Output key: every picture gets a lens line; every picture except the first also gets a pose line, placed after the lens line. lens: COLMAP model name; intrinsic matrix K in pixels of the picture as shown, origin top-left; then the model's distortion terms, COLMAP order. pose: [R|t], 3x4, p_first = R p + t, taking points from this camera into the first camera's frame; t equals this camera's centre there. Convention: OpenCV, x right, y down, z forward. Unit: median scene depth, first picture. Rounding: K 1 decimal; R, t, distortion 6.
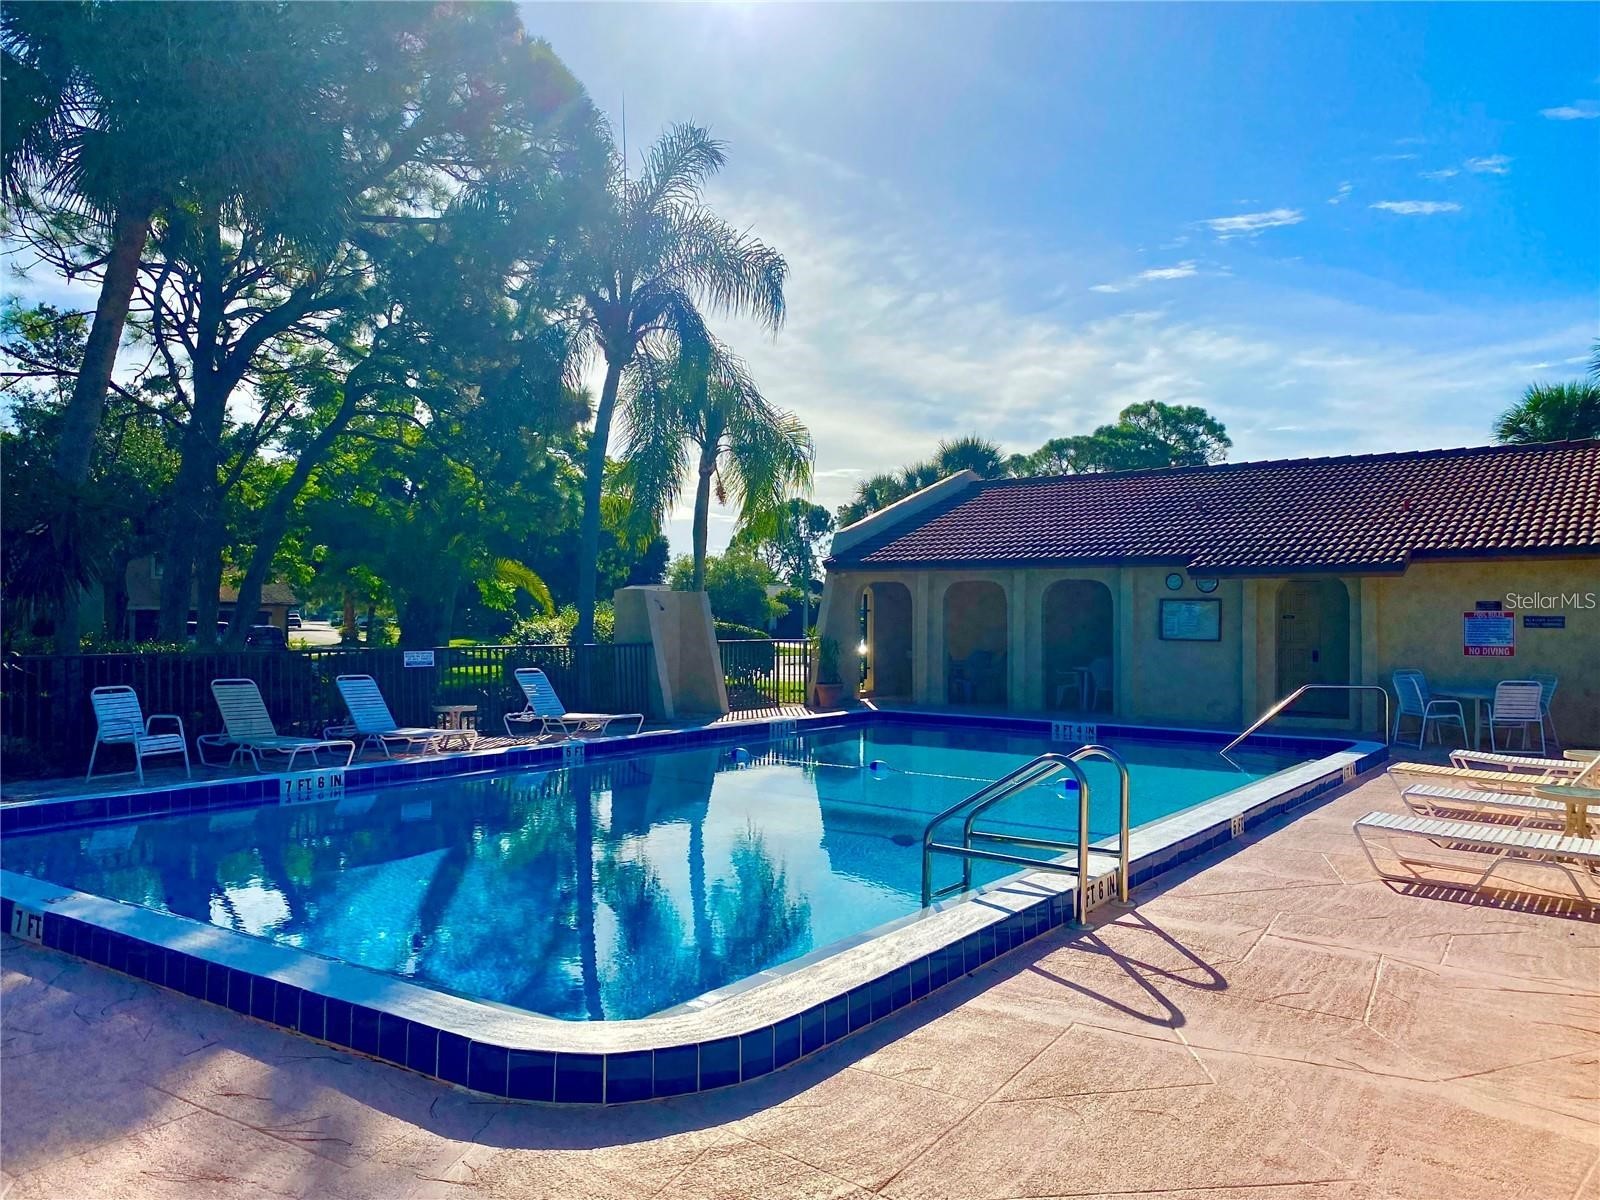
lens RADIAL K [[1230.2, 0, 798.4], [0, 1230.2, 601.7], [0, 0, 1]] dist [0.047983, 0.008078]
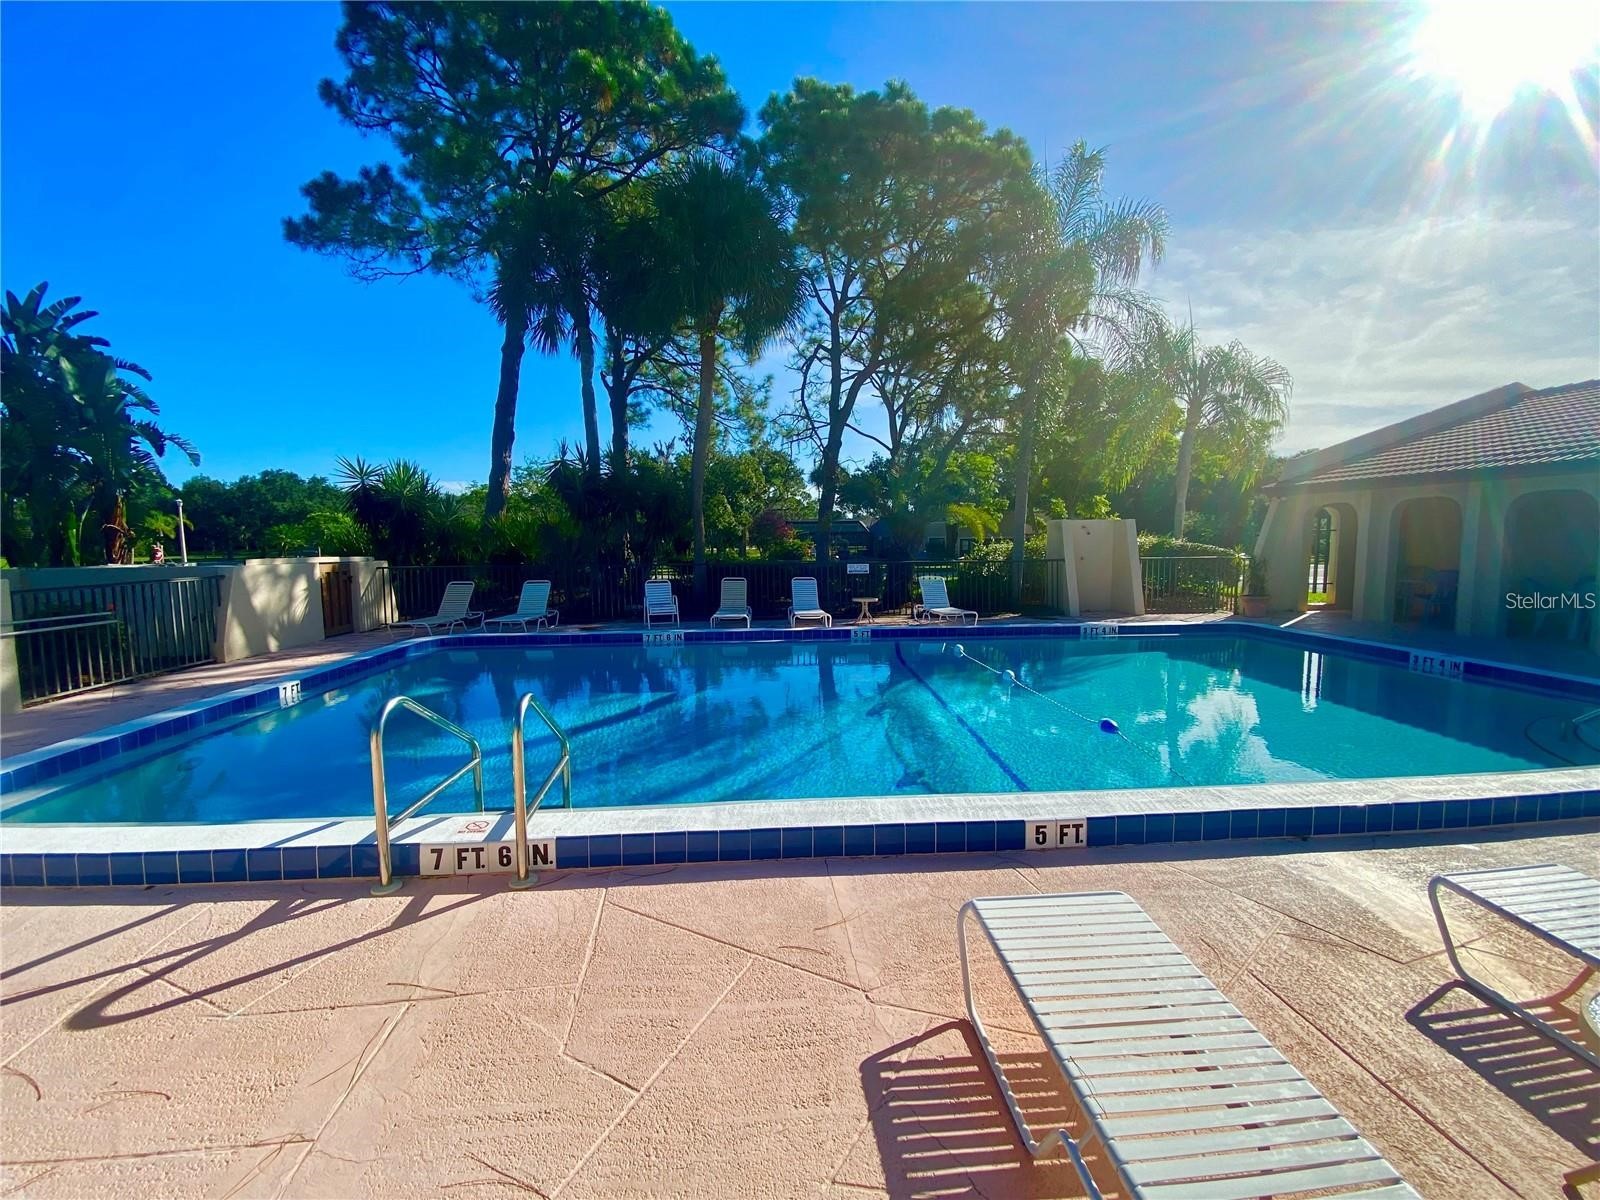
lens RADIAL K [[650.1, 0, 796.8], [0, 650.1, 597.1], [0, 0, 1]] dist [0.018359, -0.019824]
pose [[0.627704, 0.053739, -0.776595, 0.291425], [0.021826, 0.996007, 0.086564, 0.007440], [0.778146, -0.071287, 0.624025, 0.360521]]
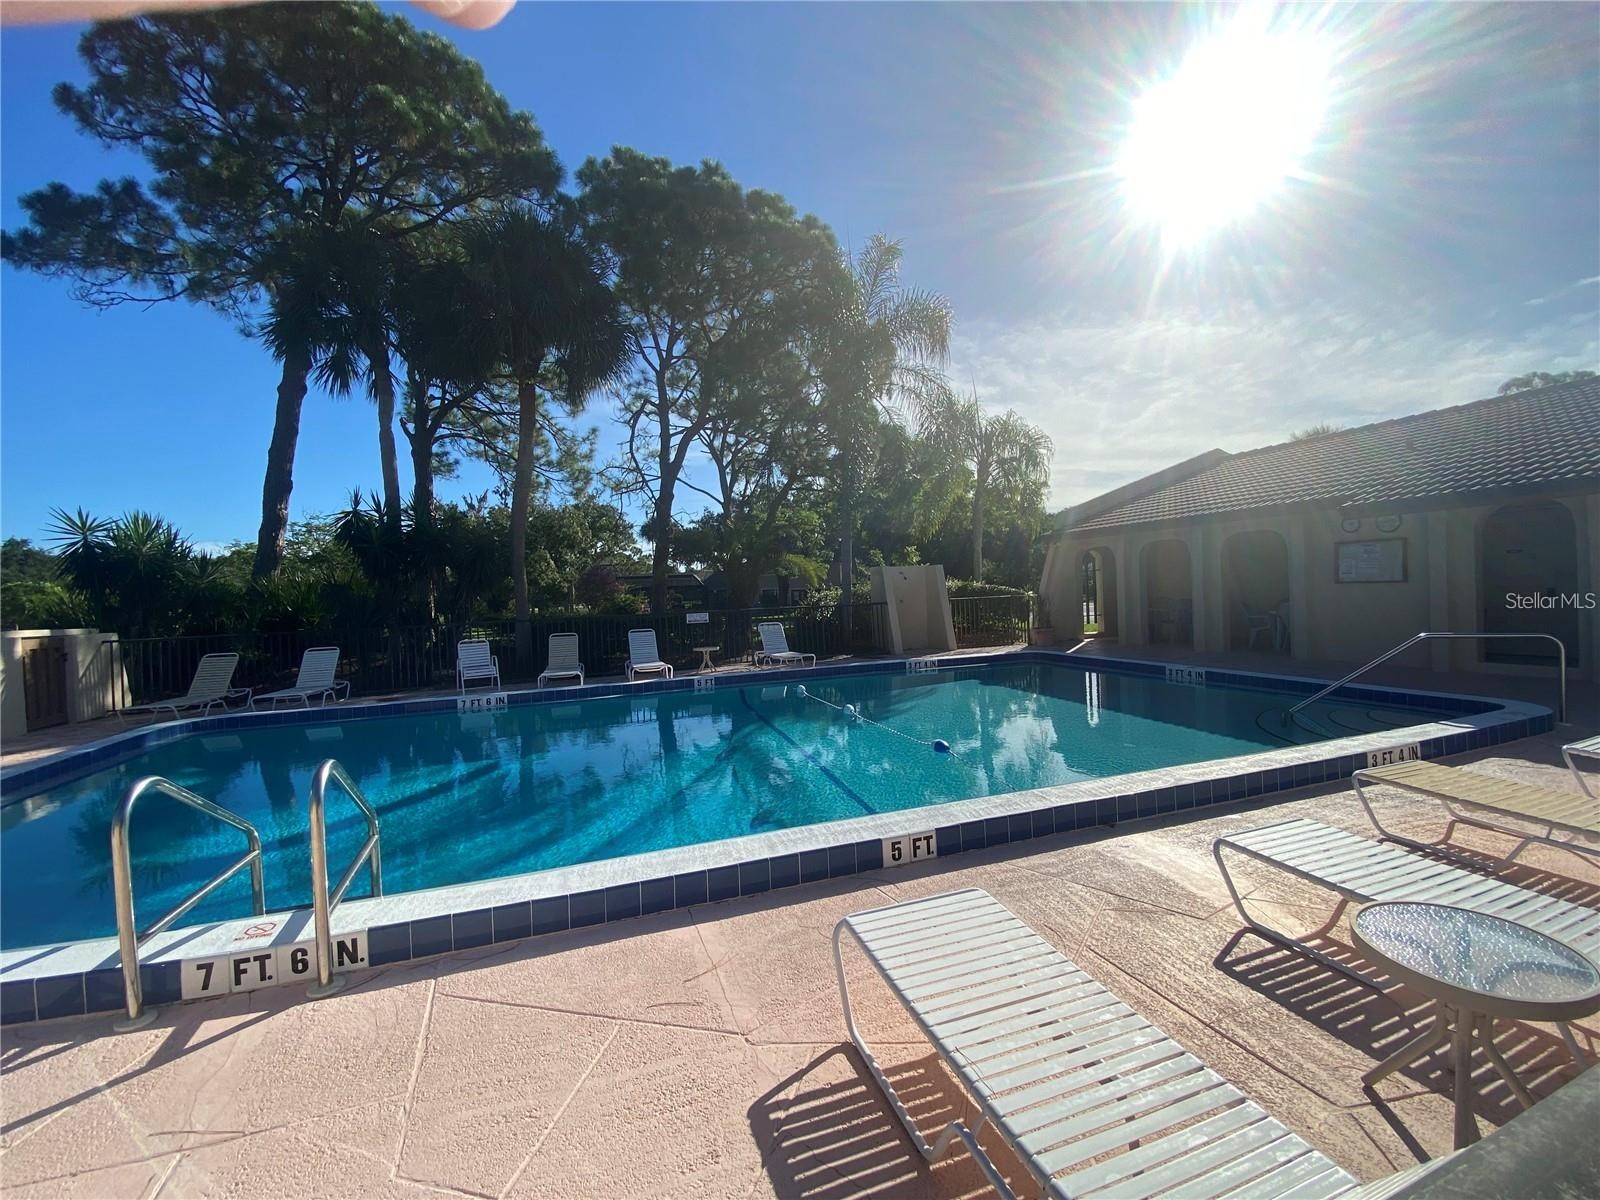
lens RADIAL K [[650.1, 0, 796.8], [0, 650.1, 597.1], [0, 0, 1]] dist [0.018359, -0.019824]
pose [[0.804332, -0.038762, -0.592914, 0.287138], [0.055482, 0.998410, 0.009995, 0.014613], [0.591584, -0.040936, 0.805204, 0.356007]]
